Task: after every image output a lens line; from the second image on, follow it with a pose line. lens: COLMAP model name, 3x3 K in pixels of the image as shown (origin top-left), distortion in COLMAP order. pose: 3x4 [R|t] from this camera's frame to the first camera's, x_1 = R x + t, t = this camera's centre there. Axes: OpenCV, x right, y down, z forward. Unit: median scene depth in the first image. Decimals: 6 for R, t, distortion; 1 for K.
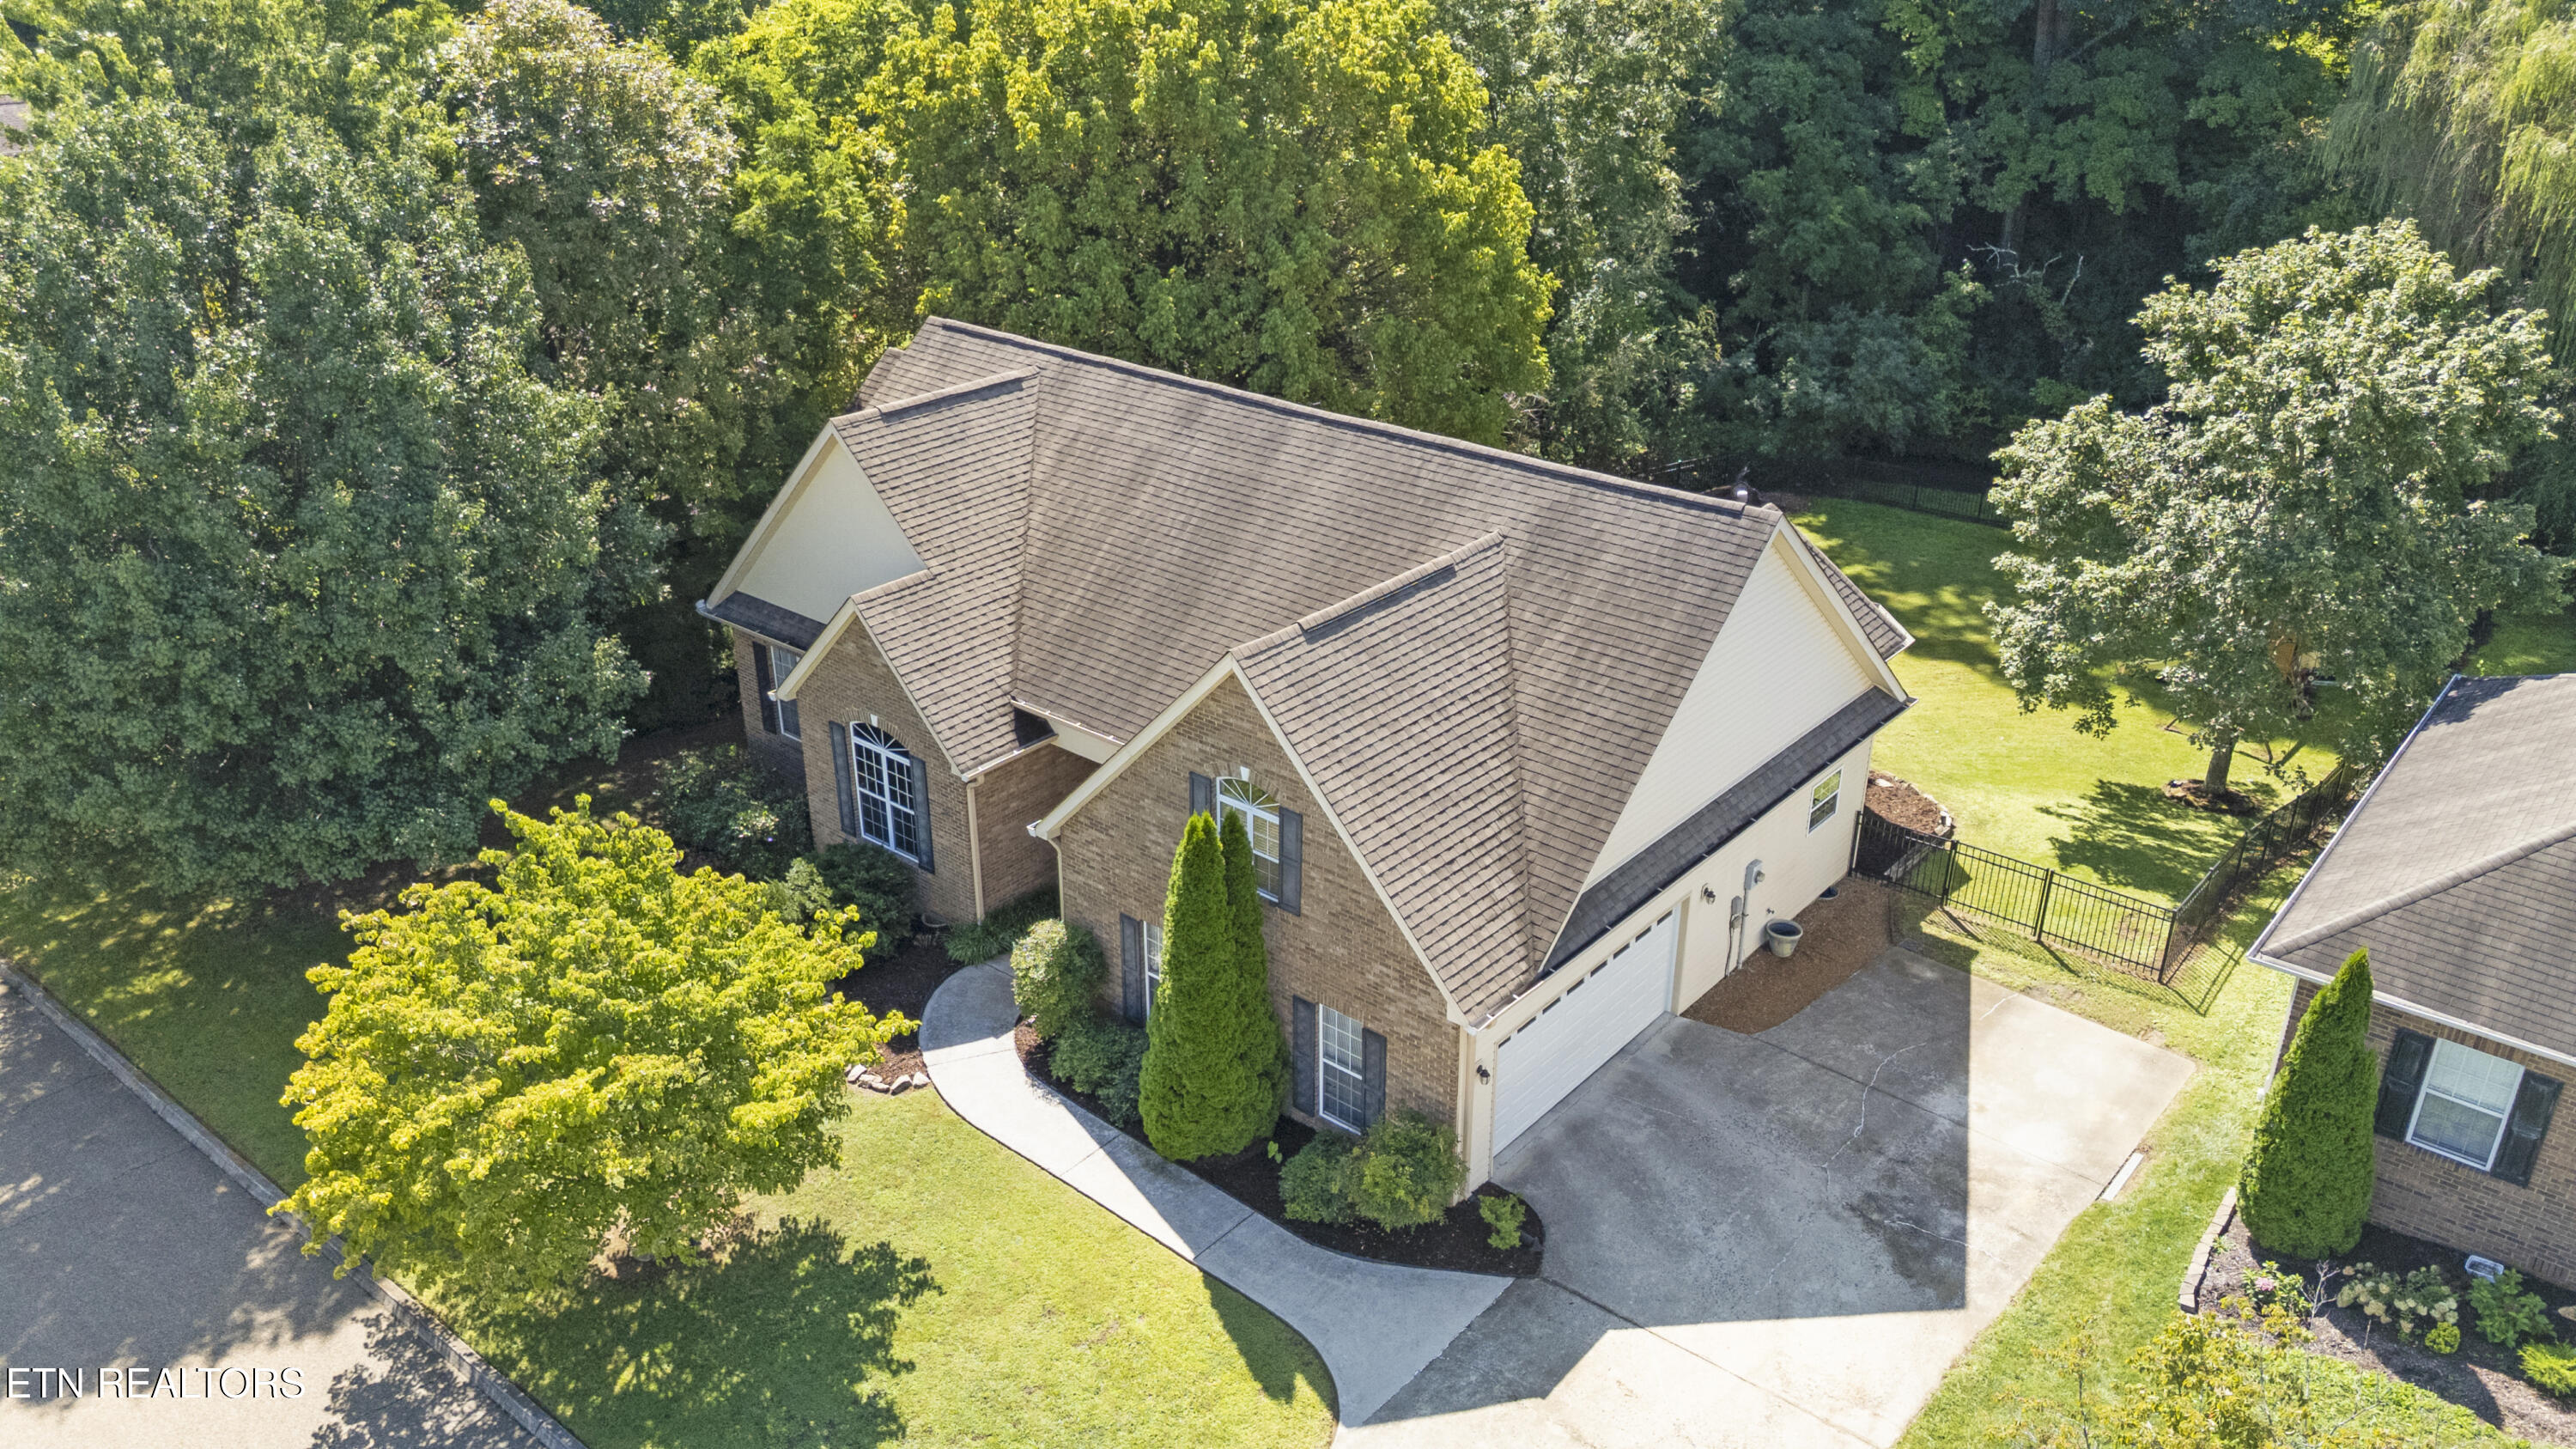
lens RADIAL K [[1899.0, 0, 1299.5], [0, 1899.0, 718.7], [0, 0, 1]] dist [0.085665, -0.078554]
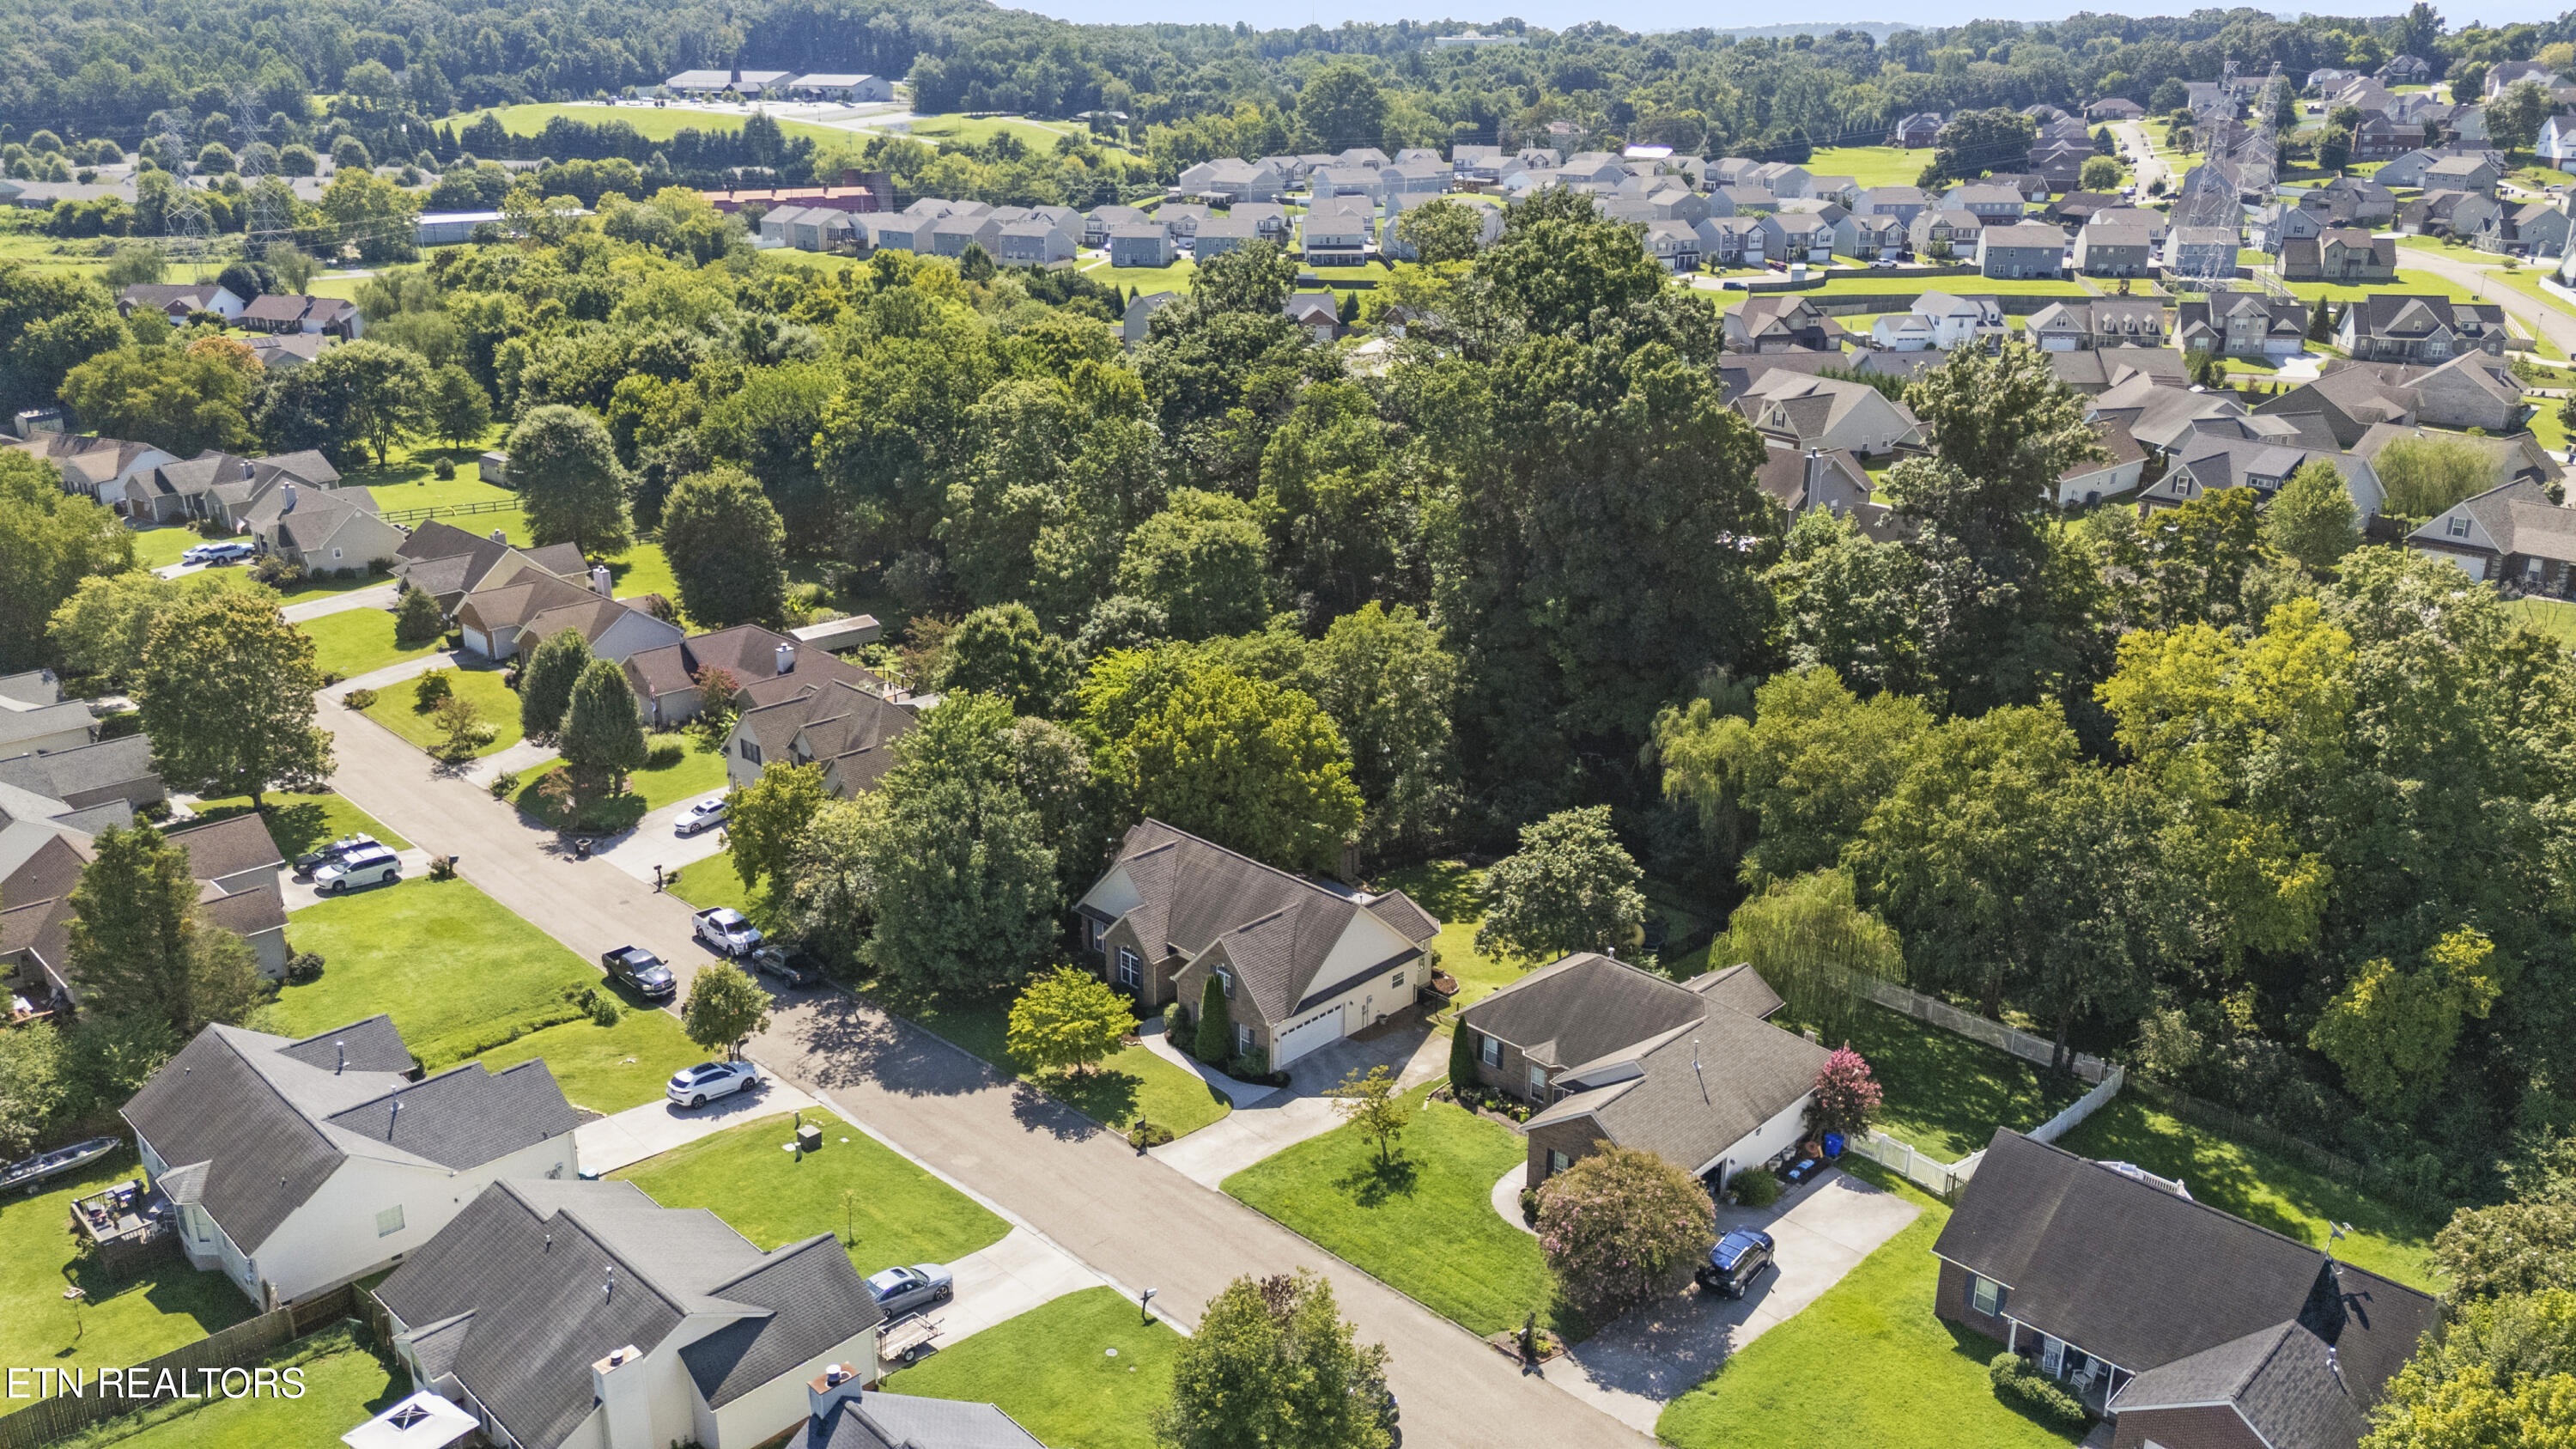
lens RADIAL K [[1899.0, 0, 1299.5], [0, 1899.0, 718.7], [0, 0, 1]] dist [0.085665, -0.078554]
pose [[0.996628, 0.029031, -0.076751, 0.403422], [-0.036847, 0.994054, -0.102467, -0.078763], [0.073320, 0.104949, 0.991771, -2.887598]]
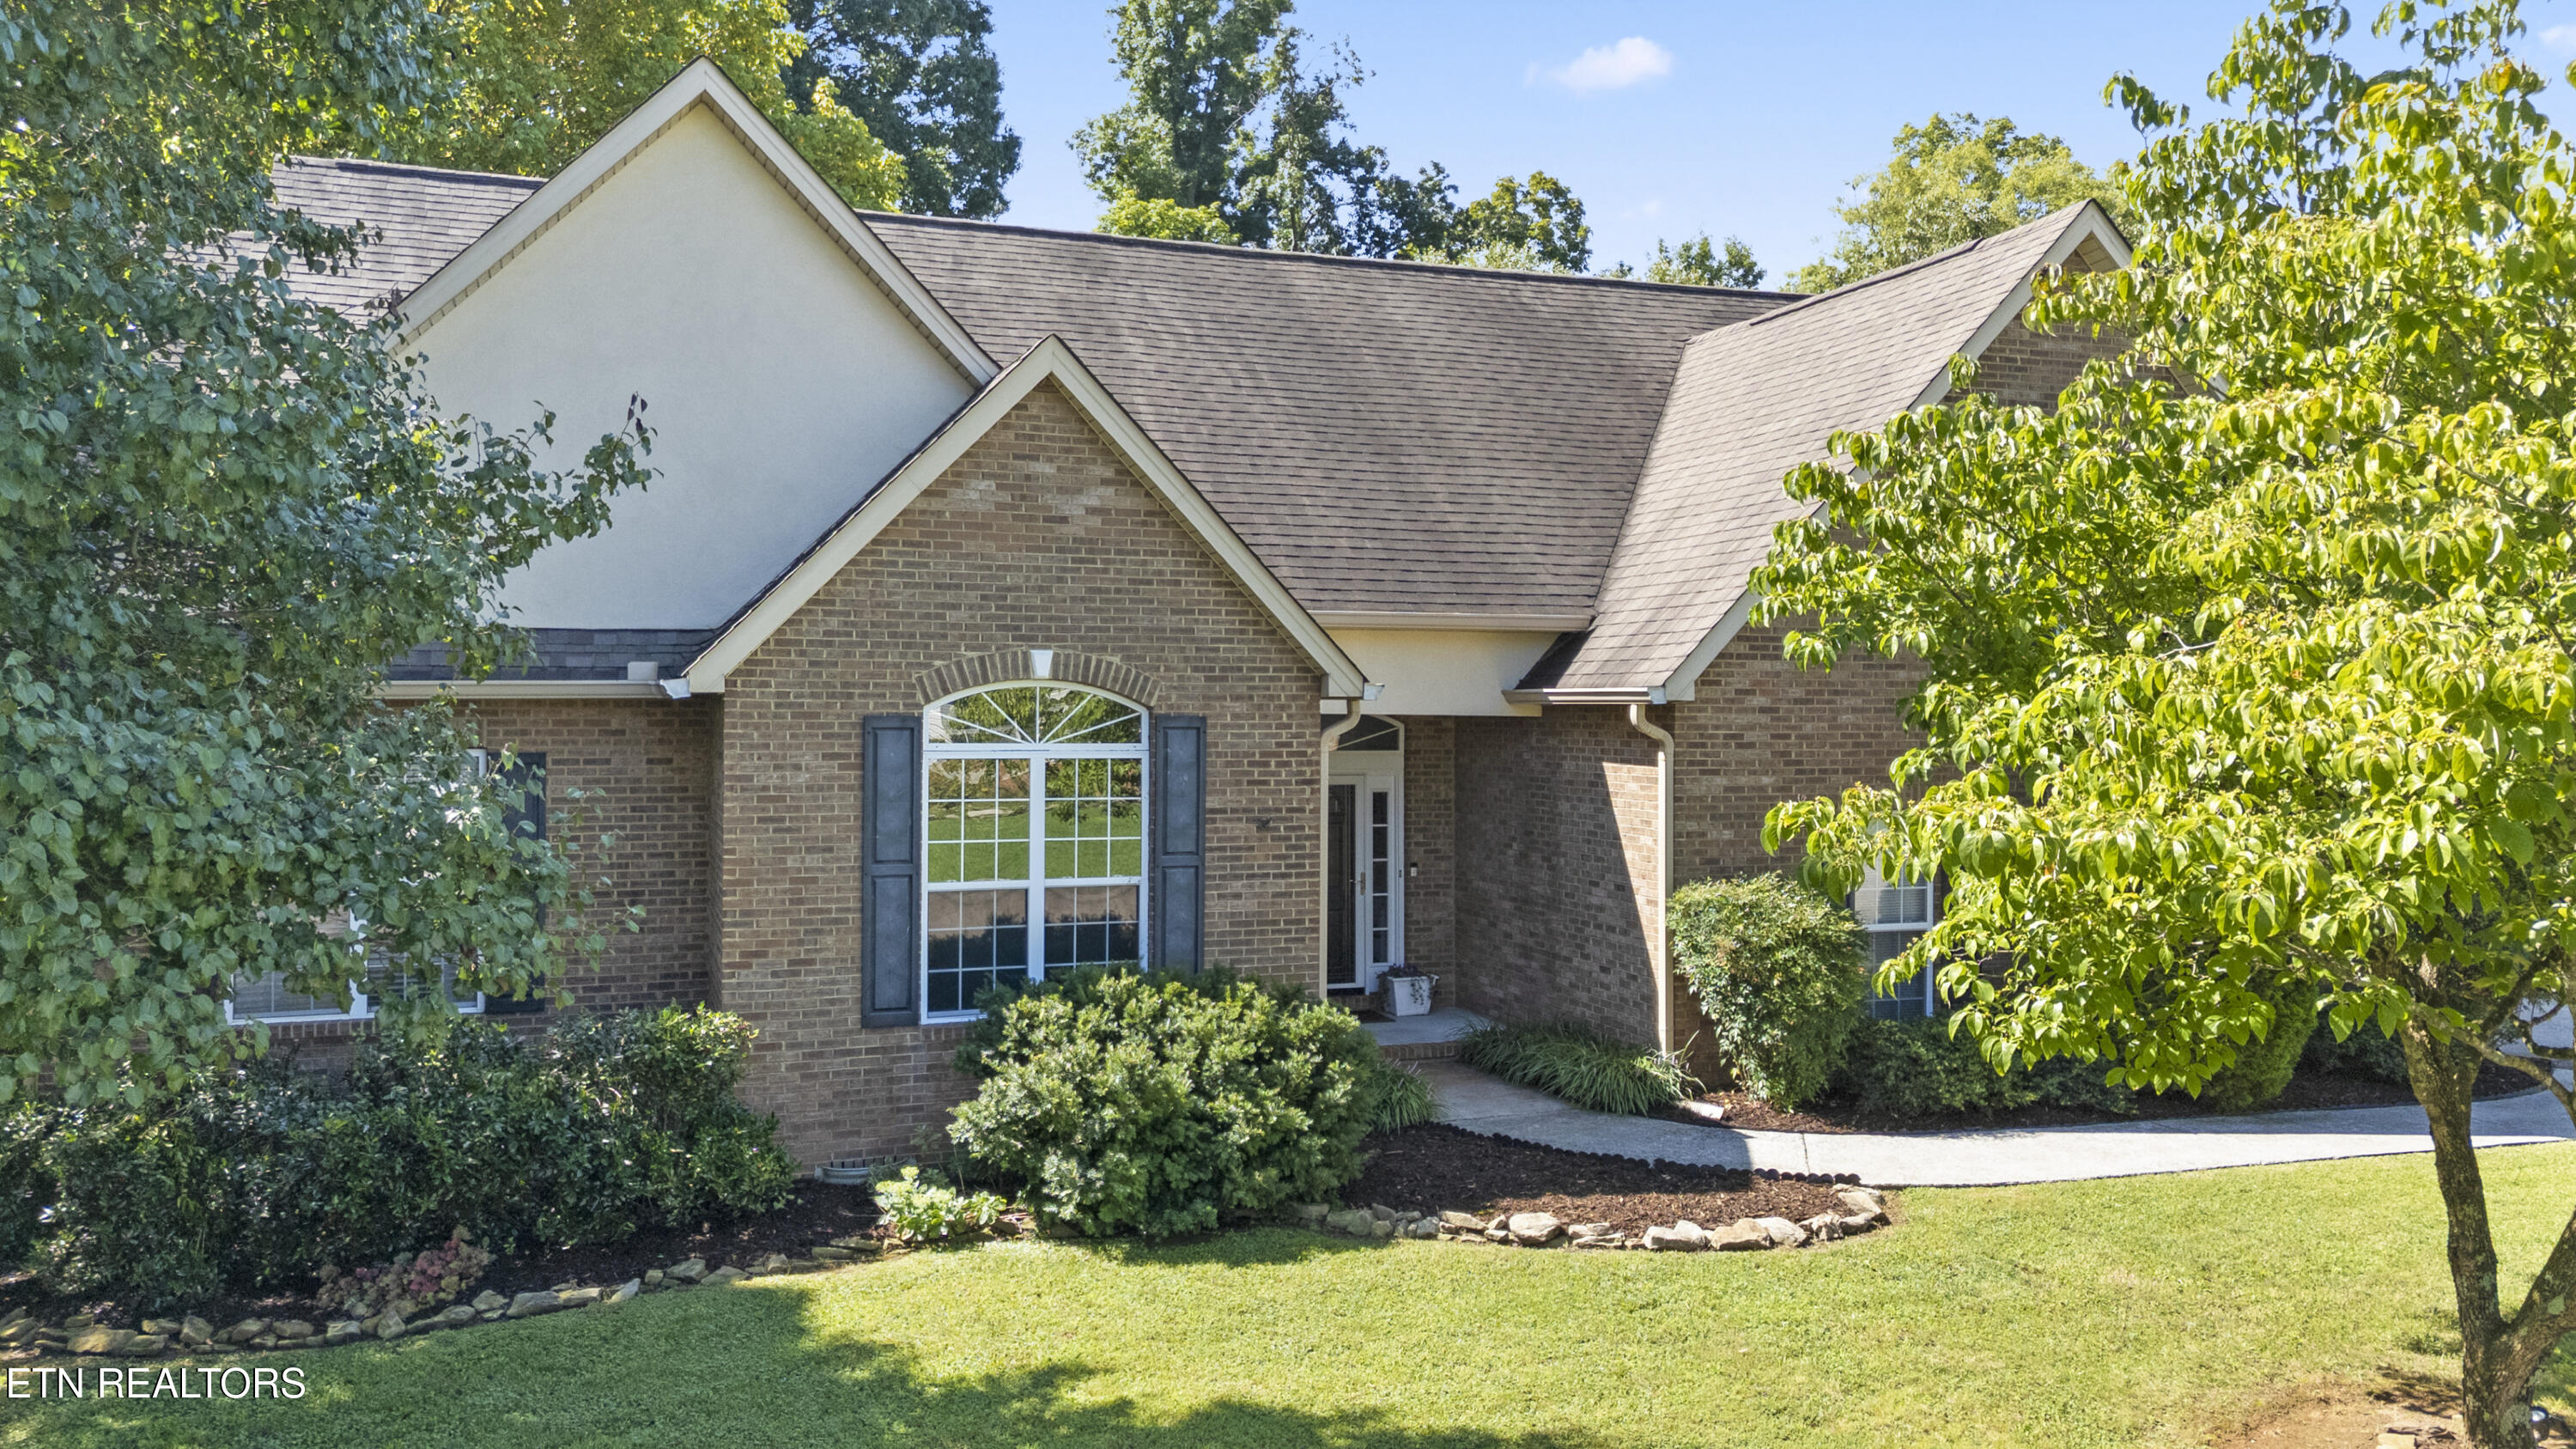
lens RADIAL K [[1899.0, 0, 1299.5], [0, 1899.0, 718.7], [0, 0, 1]] dist [0.085665, -0.078554]
pose [[0.501234, -0.004522, 0.865300, -0.636798], [0.369296, 0.905462, -0.209187, 0.138969], [-0.782550, 0.424403, 0.455518, 0.870142]]
